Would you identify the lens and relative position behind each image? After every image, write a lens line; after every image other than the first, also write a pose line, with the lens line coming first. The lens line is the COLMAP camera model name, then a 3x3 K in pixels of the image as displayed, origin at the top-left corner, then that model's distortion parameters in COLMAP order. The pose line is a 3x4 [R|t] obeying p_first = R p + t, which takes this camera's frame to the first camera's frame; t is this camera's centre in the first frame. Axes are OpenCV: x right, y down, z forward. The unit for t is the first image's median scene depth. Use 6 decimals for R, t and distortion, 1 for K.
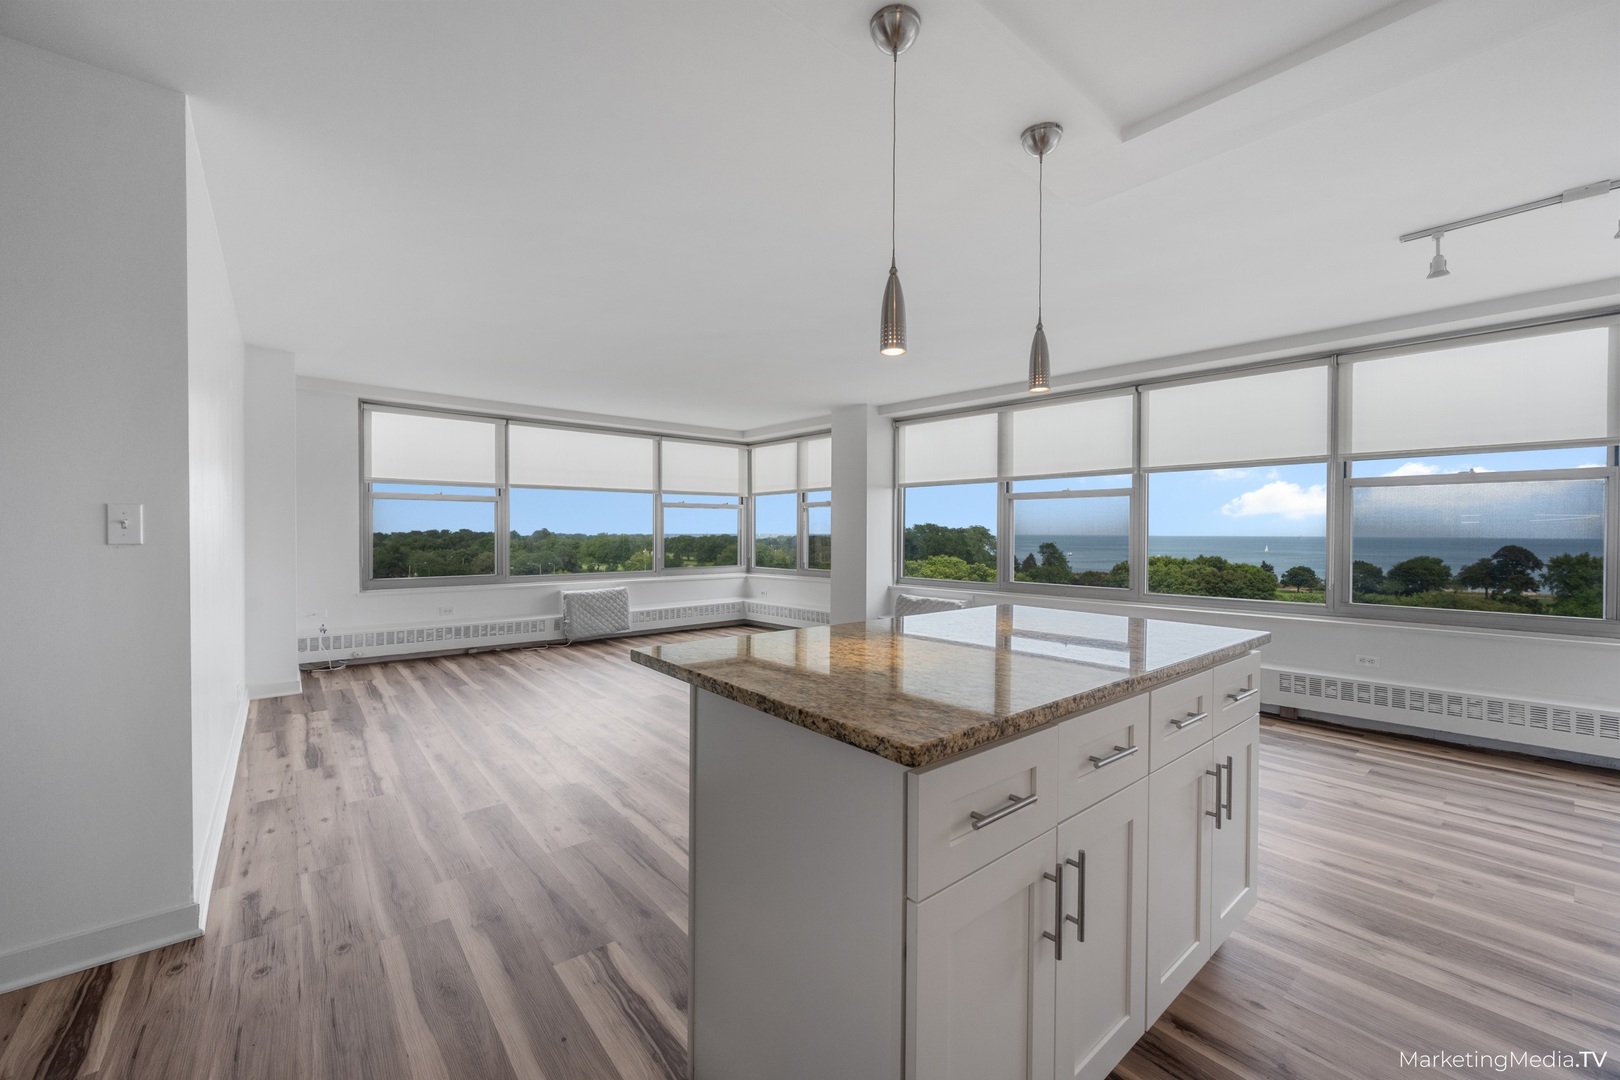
lens RADIAL K [[636.3, 0, 810.0], [0, 636.3, 540.0], [0, 0, 1]] dist [-0.000953, -0.000181]
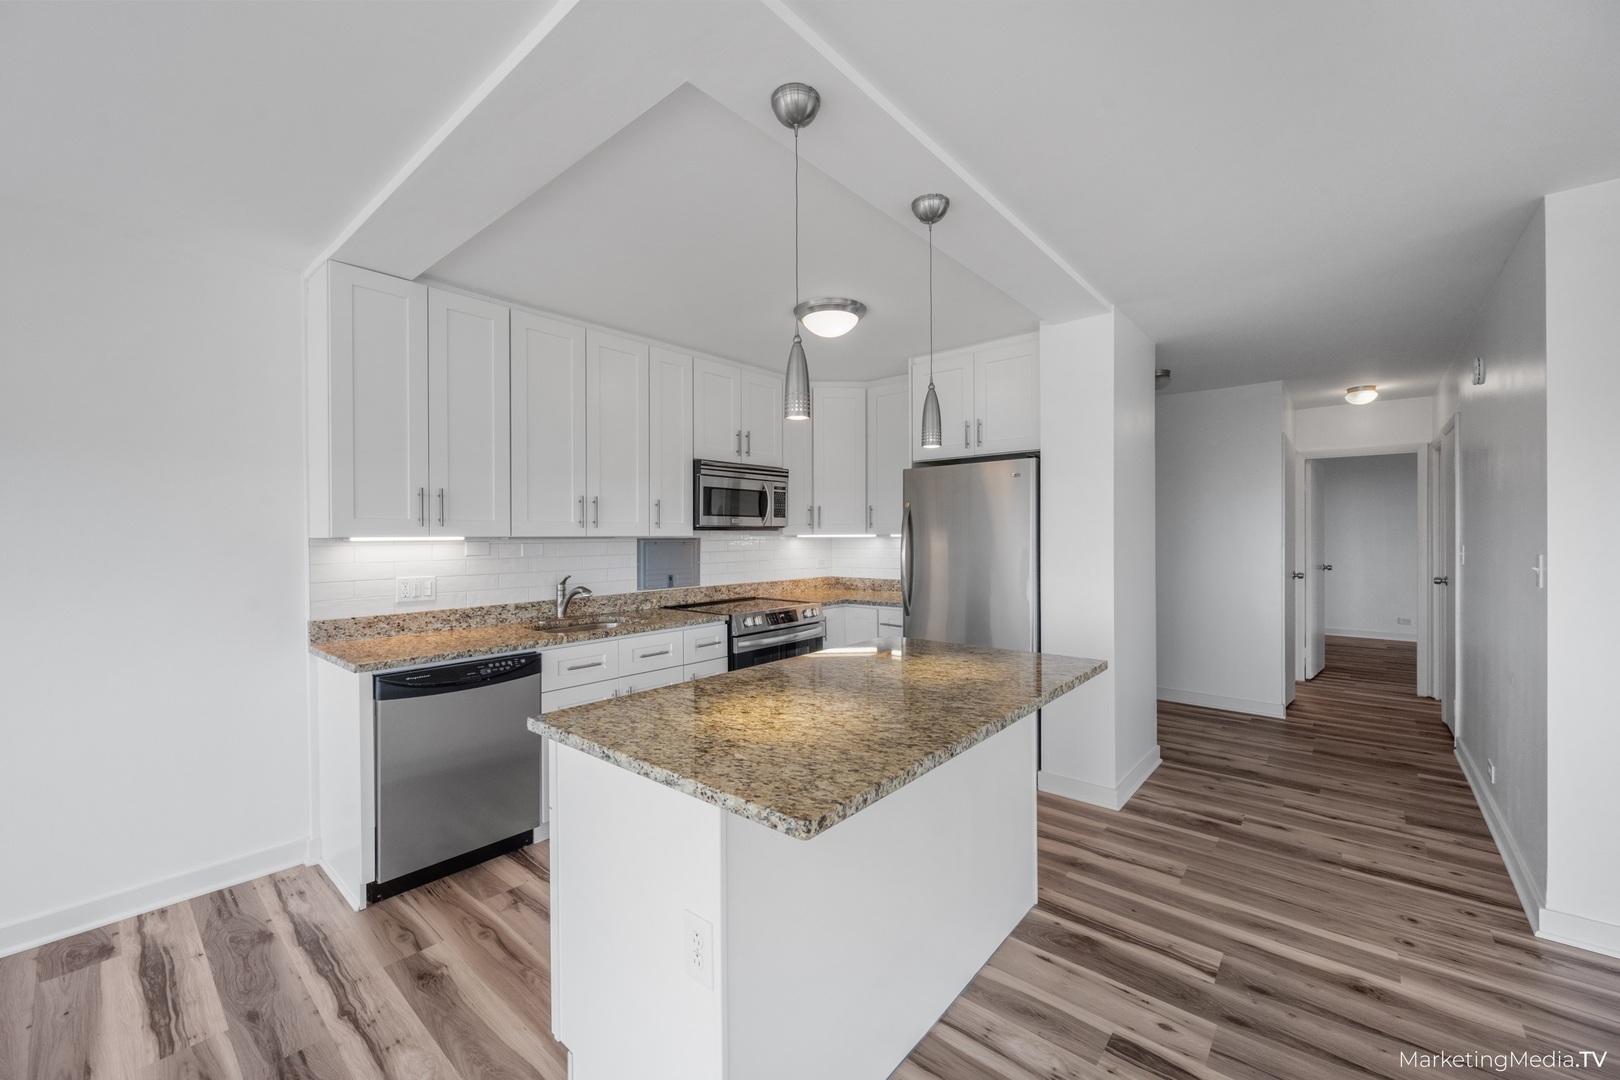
lens RADIAL K [[635.3, 0, 808.3], [0, 635.3, 536.3], [0, 0, 1]] dist [-0.001653, 0.000502]
pose [[-0.985581, 0.000867, -0.169203, 0.147474], [-0.001850, 0.999872, 0.015900, -0.028525], [0.169195, 0.015984, -0.985453, 0.551369]]
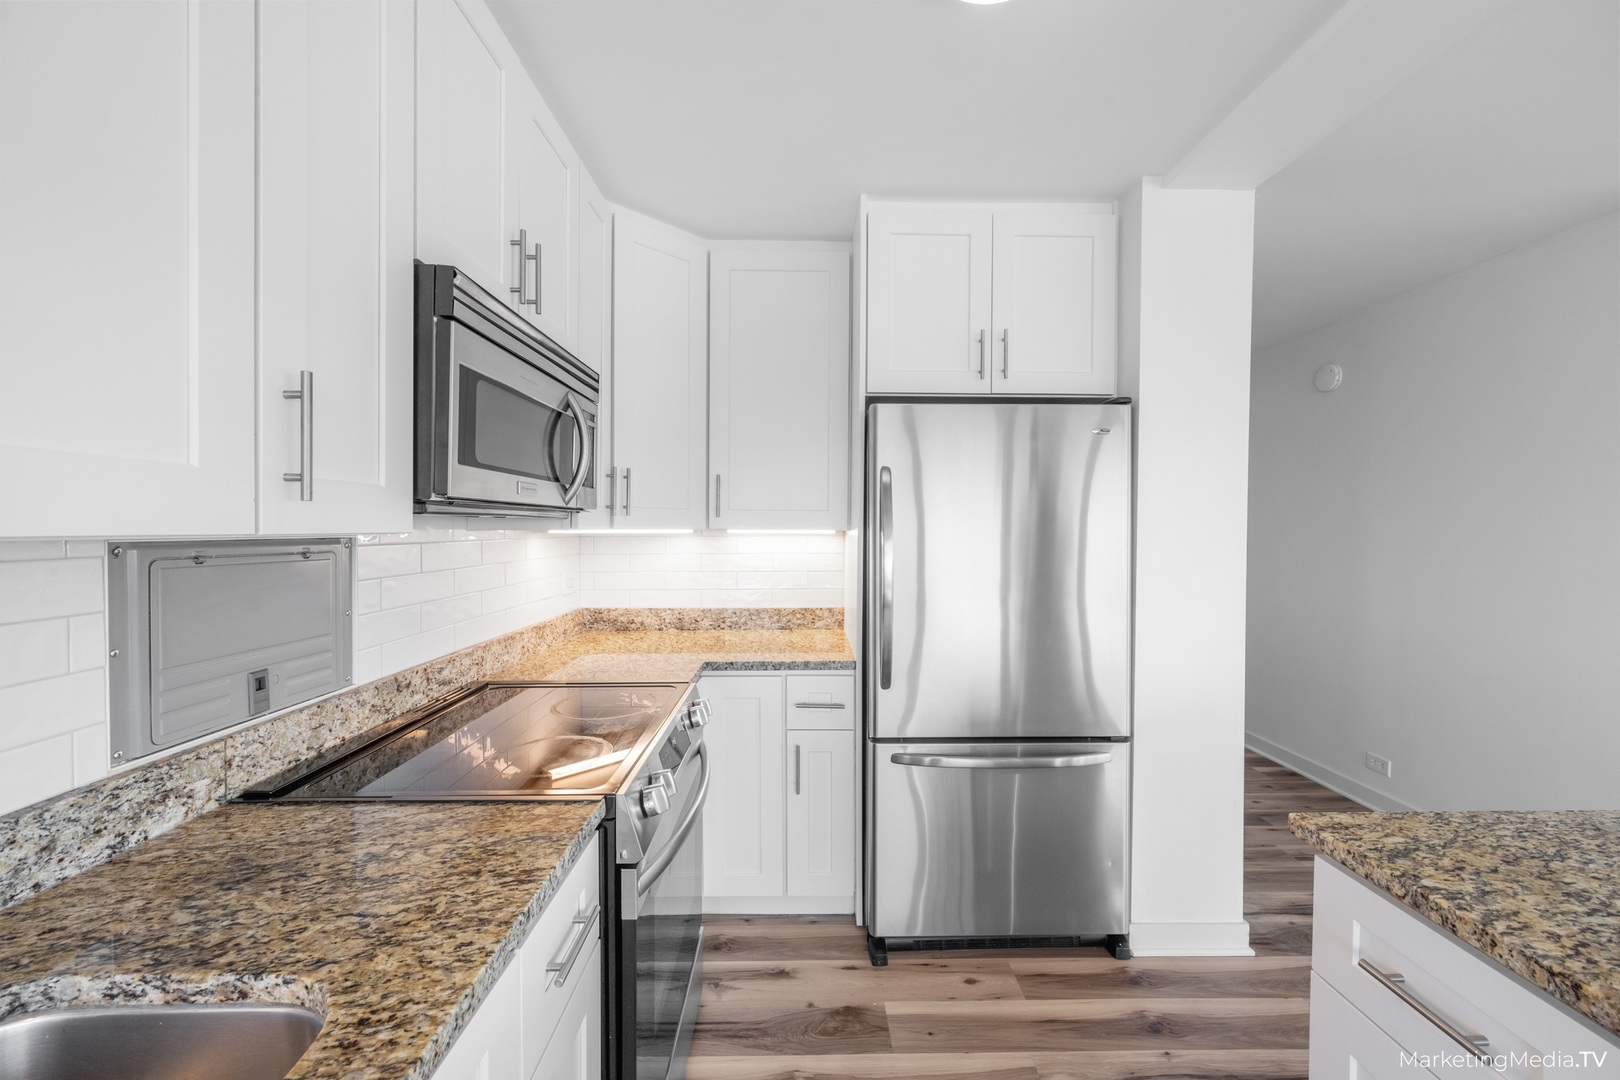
lens RADIAL K [[635.3, 0, 808.3], [0, 635.3, 536.3], [0, 0, 1]] dist [-0.001653, 0.000502]
pose [[-0.622612, 0.004363, -0.782519, 0.219036], [-0.018682, 0.999617, 0.020438, -0.023926], [0.782308, 0.027344, -0.622291, 0.136267]]
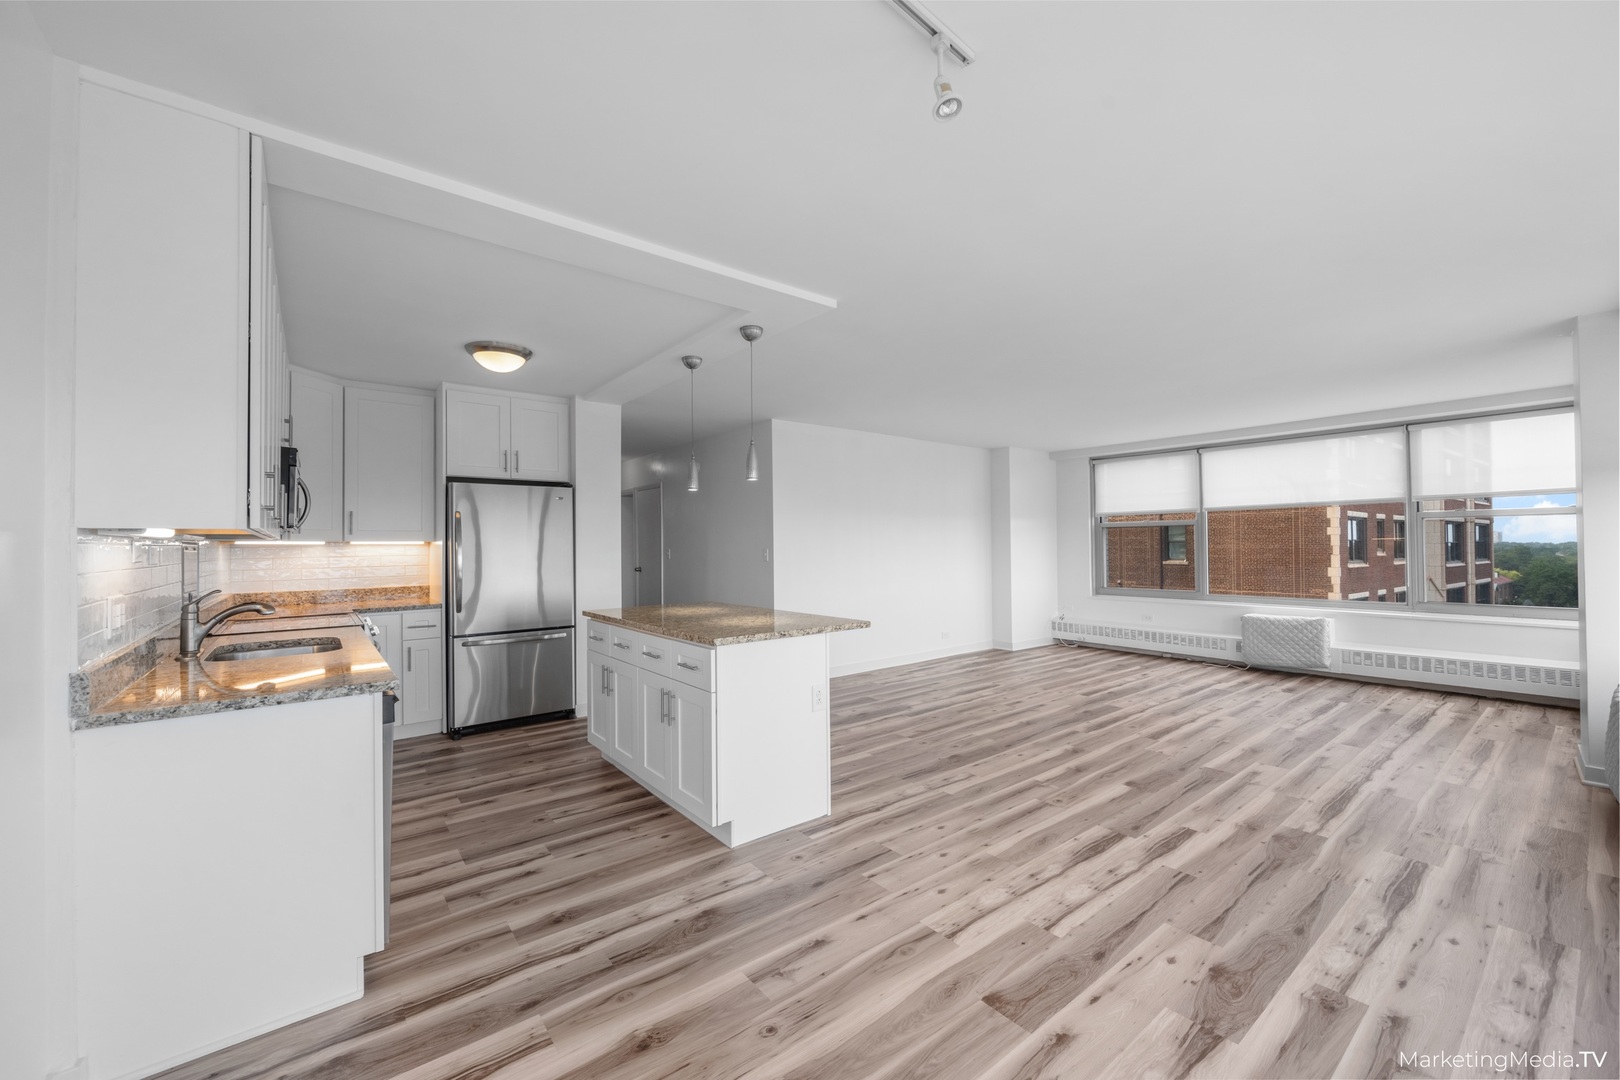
lens RADIAL K [[636.3, 0, 810.0], [0, 636.3, 540.0], [0, 0, 1]] dist [-0.000953, -0.000181]
pose [[-0.025339, -0.014256, -0.999577, 0.623944], [-0.006325, 0.999881, -0.014100, -0.014477], [0.999659, 0.005965, -0.025426, 0.366984]]
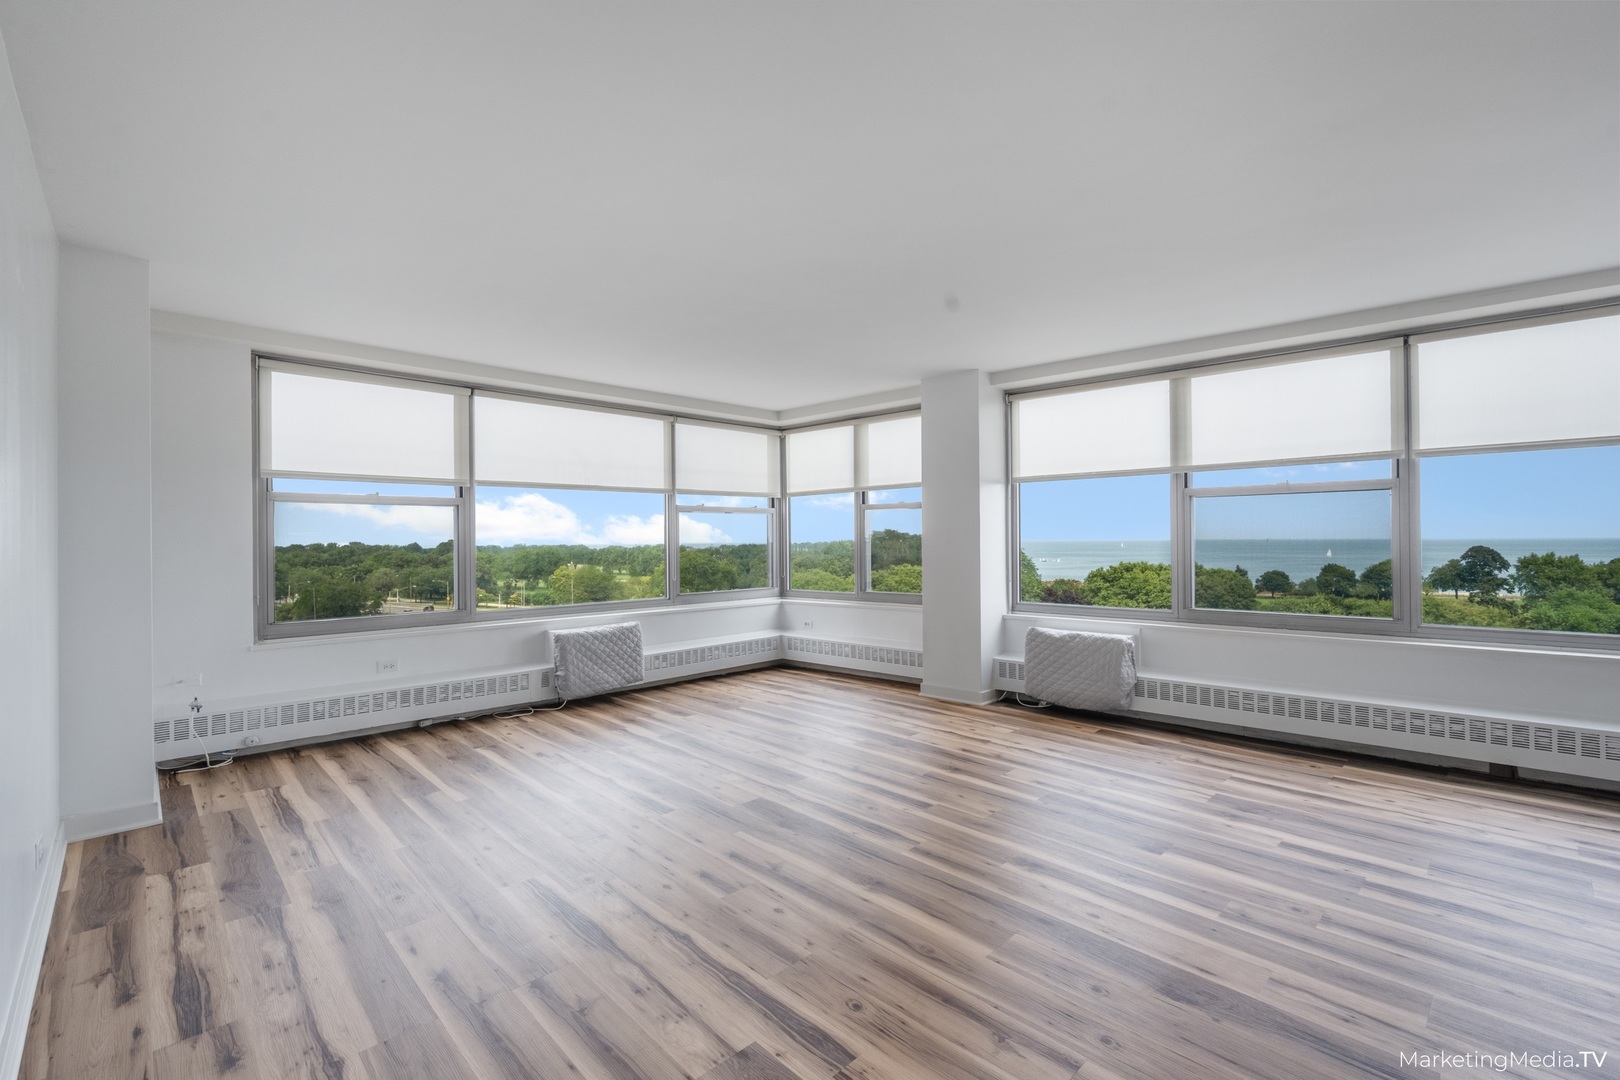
lens RADIAL K [[701.3, 0, 810.0], [0, 701.3, 540.0], [0, 0, 1]] dist [-0.001641, 0.000934]
pose [[0.996878, -0.011732, 0.078084, -0.168040], [0.012735, 0.999843, -0.012355, -0.008078], [-0.077926, 0.013311, 0.996870, 0.204346]]
